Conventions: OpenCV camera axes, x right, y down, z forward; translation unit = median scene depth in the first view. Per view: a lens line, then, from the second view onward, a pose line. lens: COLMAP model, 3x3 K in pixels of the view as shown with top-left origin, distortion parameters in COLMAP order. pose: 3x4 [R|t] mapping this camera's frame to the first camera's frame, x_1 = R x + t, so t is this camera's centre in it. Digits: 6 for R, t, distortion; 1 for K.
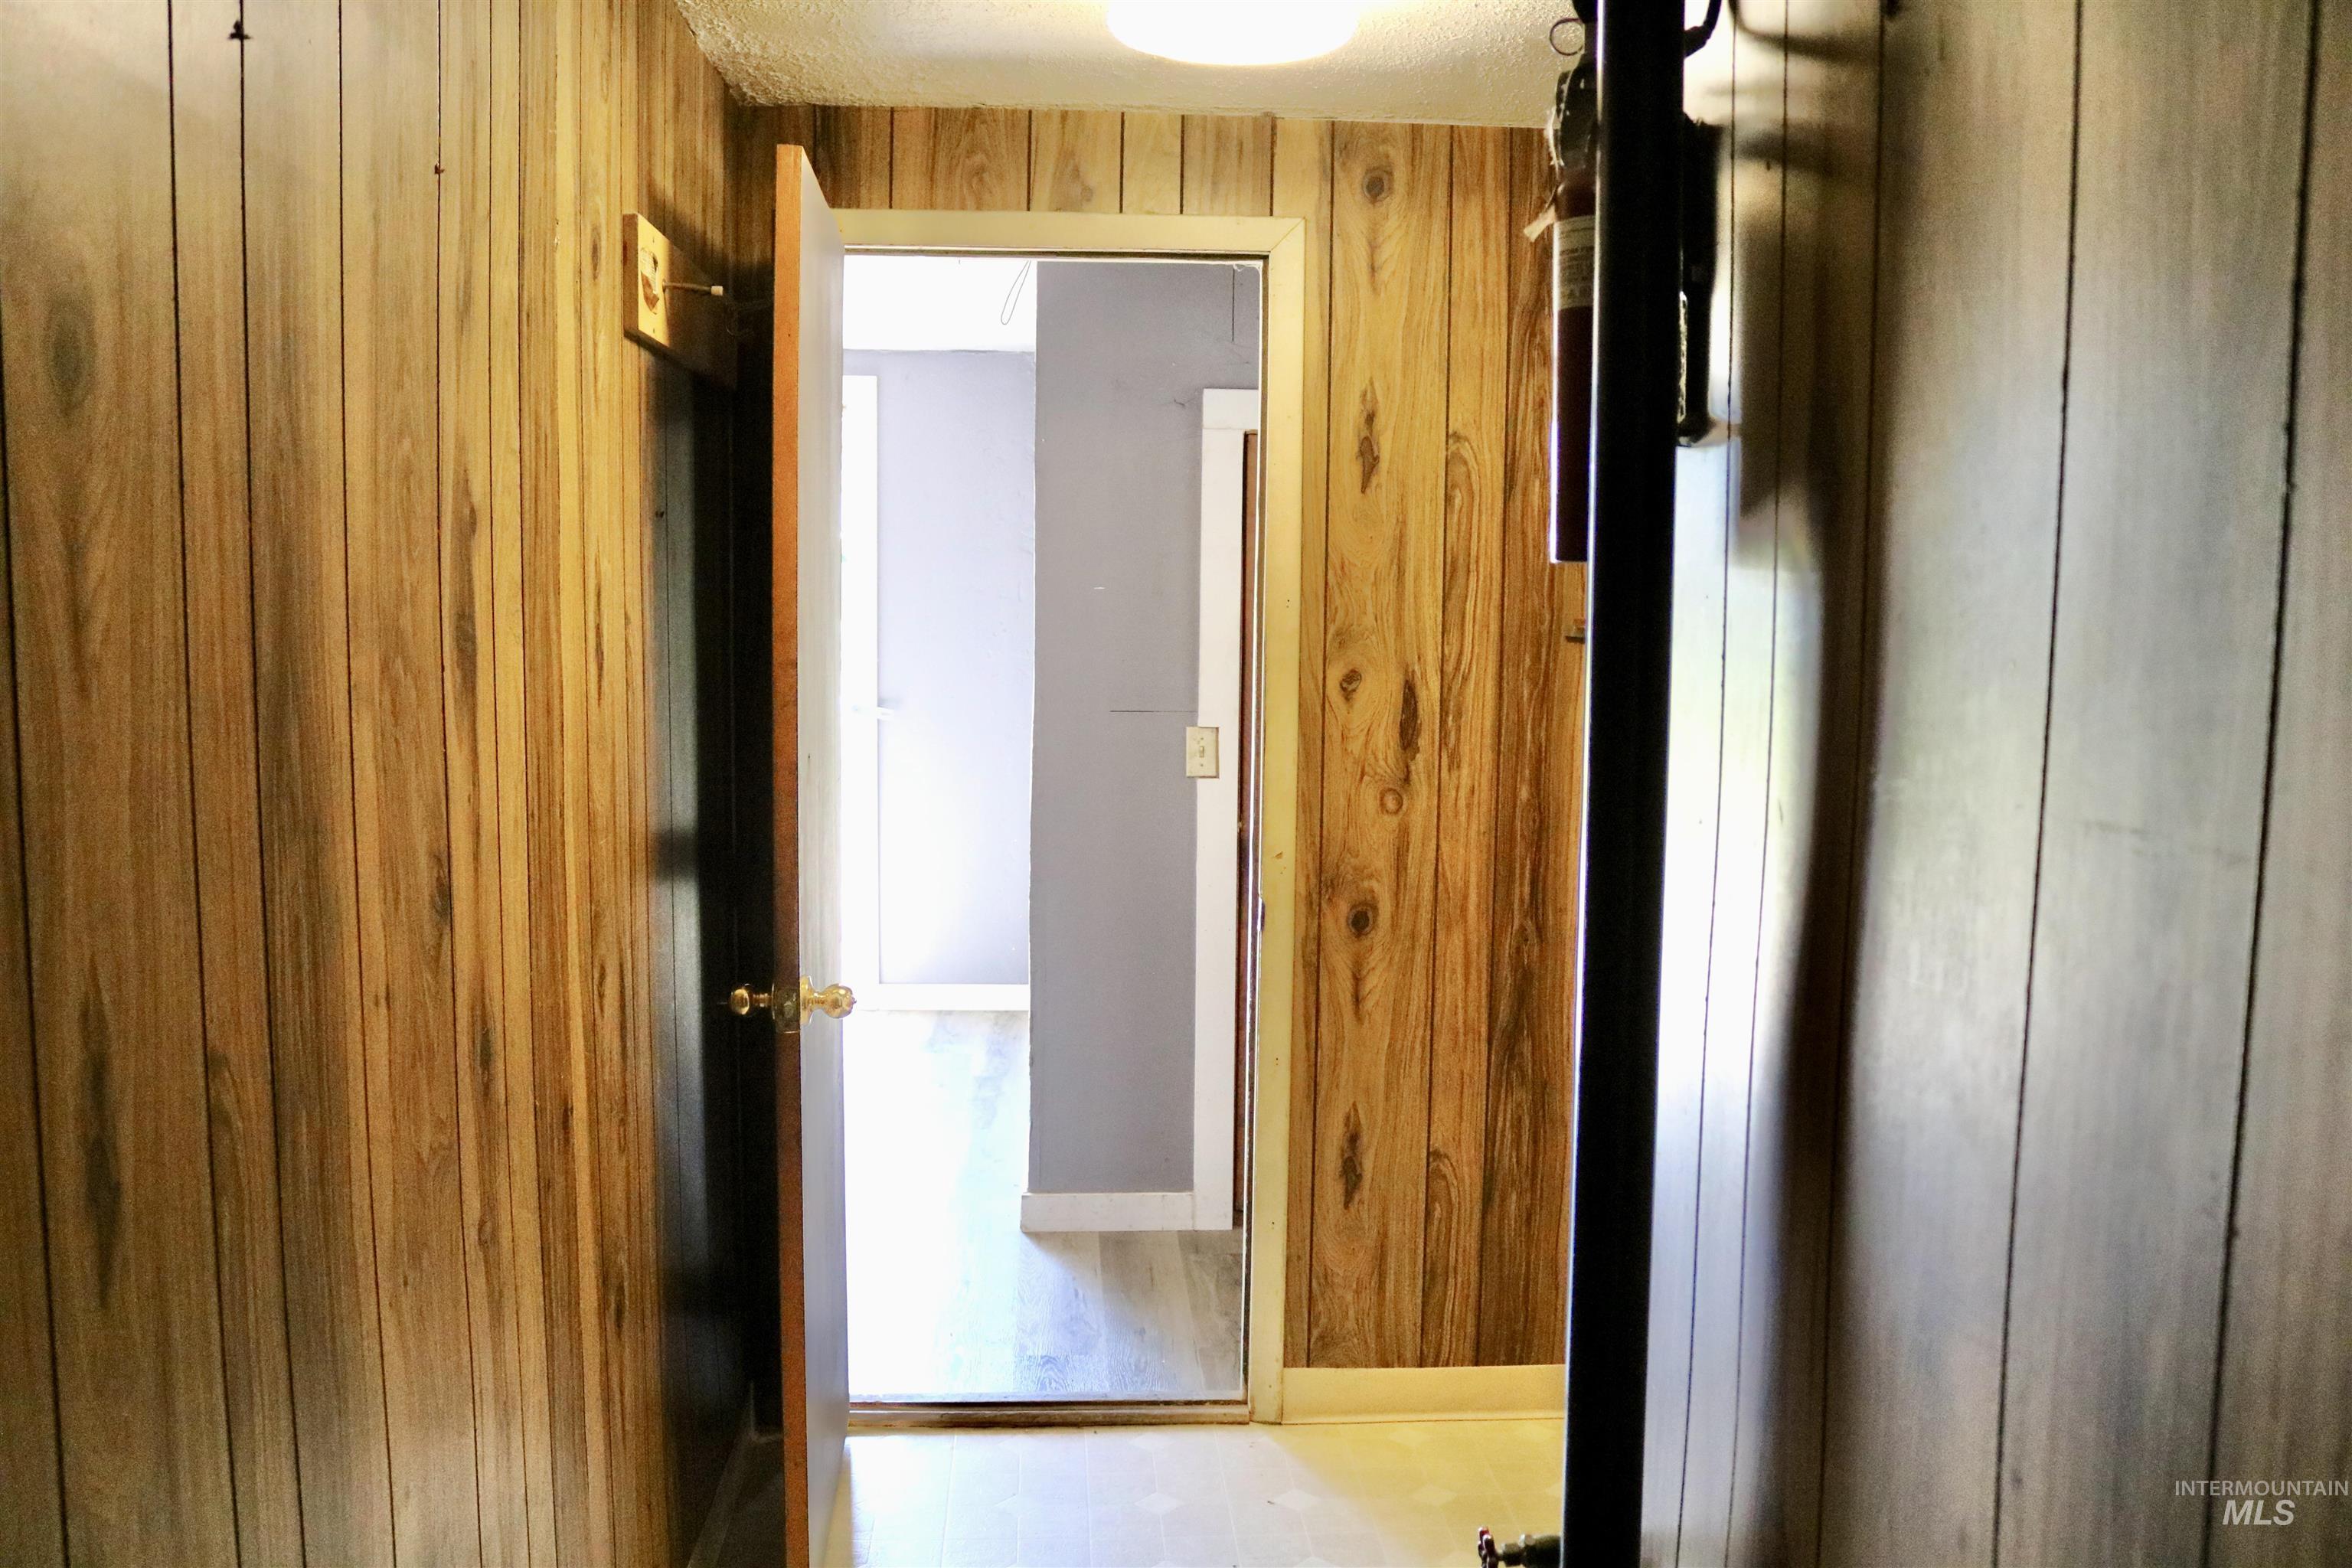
lens RADIAL K [[1985.0, 0, 1165.6], [0, 1985.0, 792.9], [0, 0, 1]] dist [-0.155153, 0.127331]
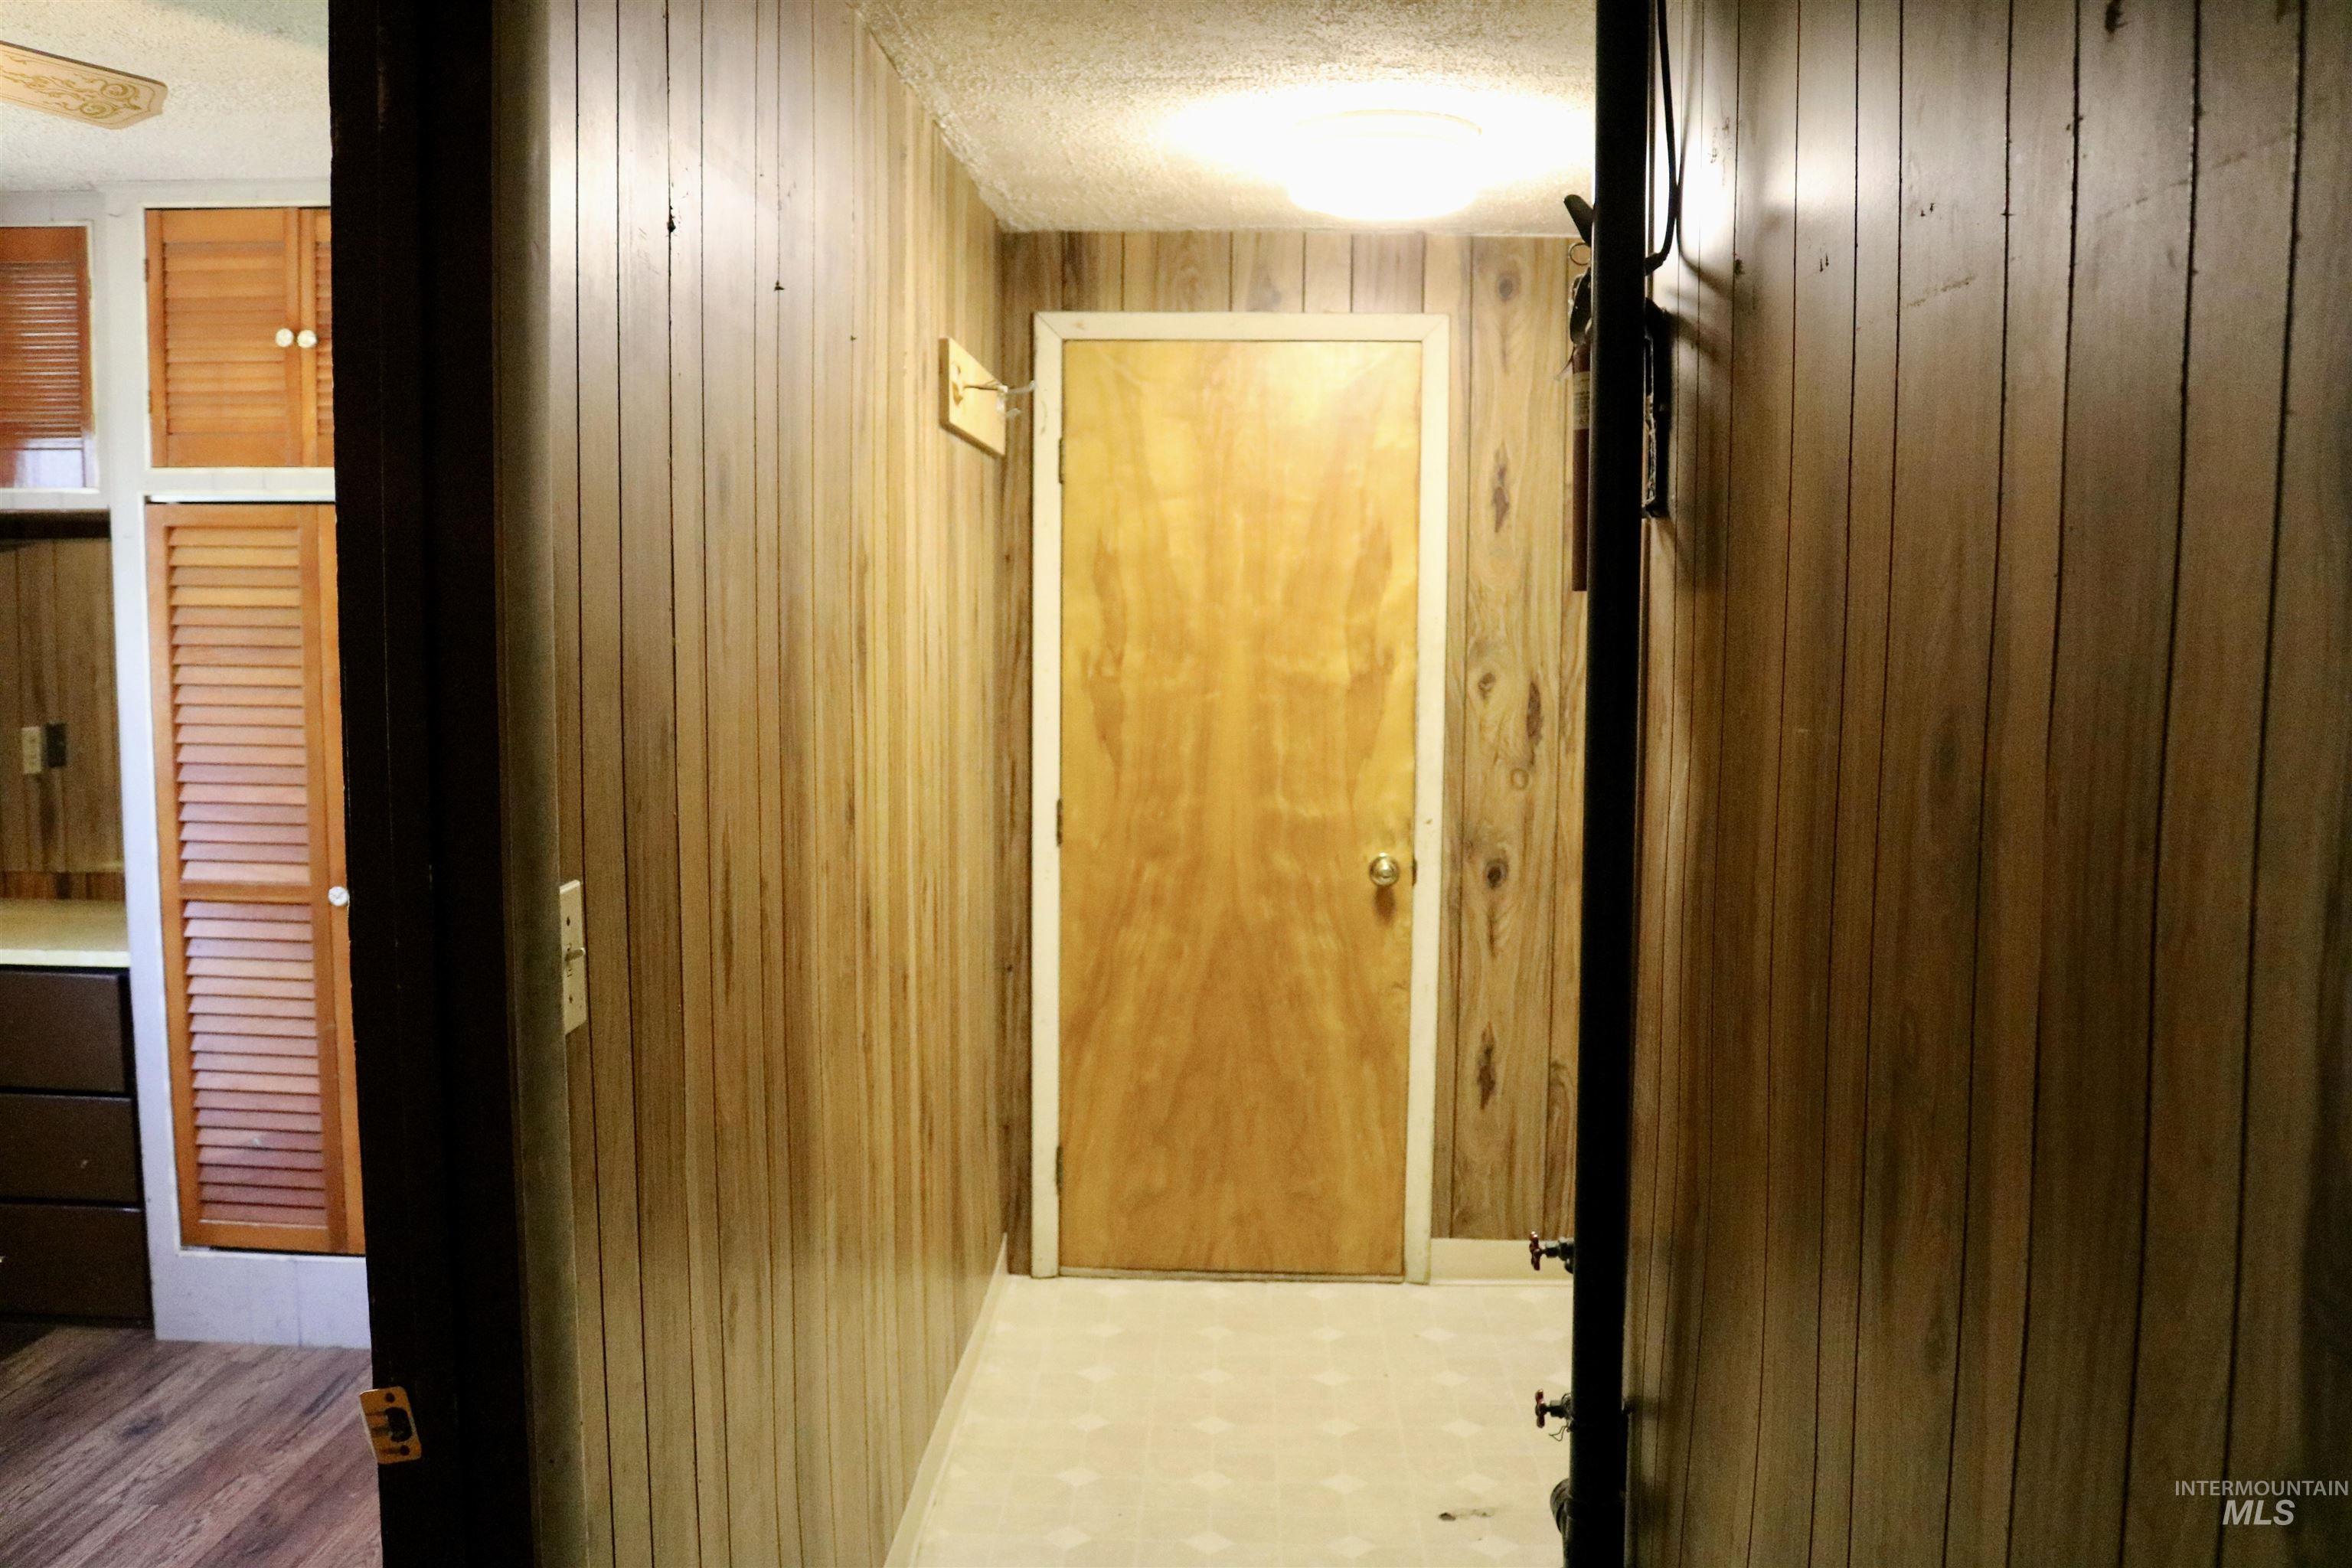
lens RADIAL K [[1985.0, 0, 1165.6], [0, 1985.0, 792.9], [0, 0, 1]] dist [-0.155153, 0.127331]
pose [[0.995322, 0.004815, -0.096491, 0.012682], [-0.005720, 0.999942, -0.009106, 0.026452], [0.096442, 0.009616, 0.995292, -0.267462]]
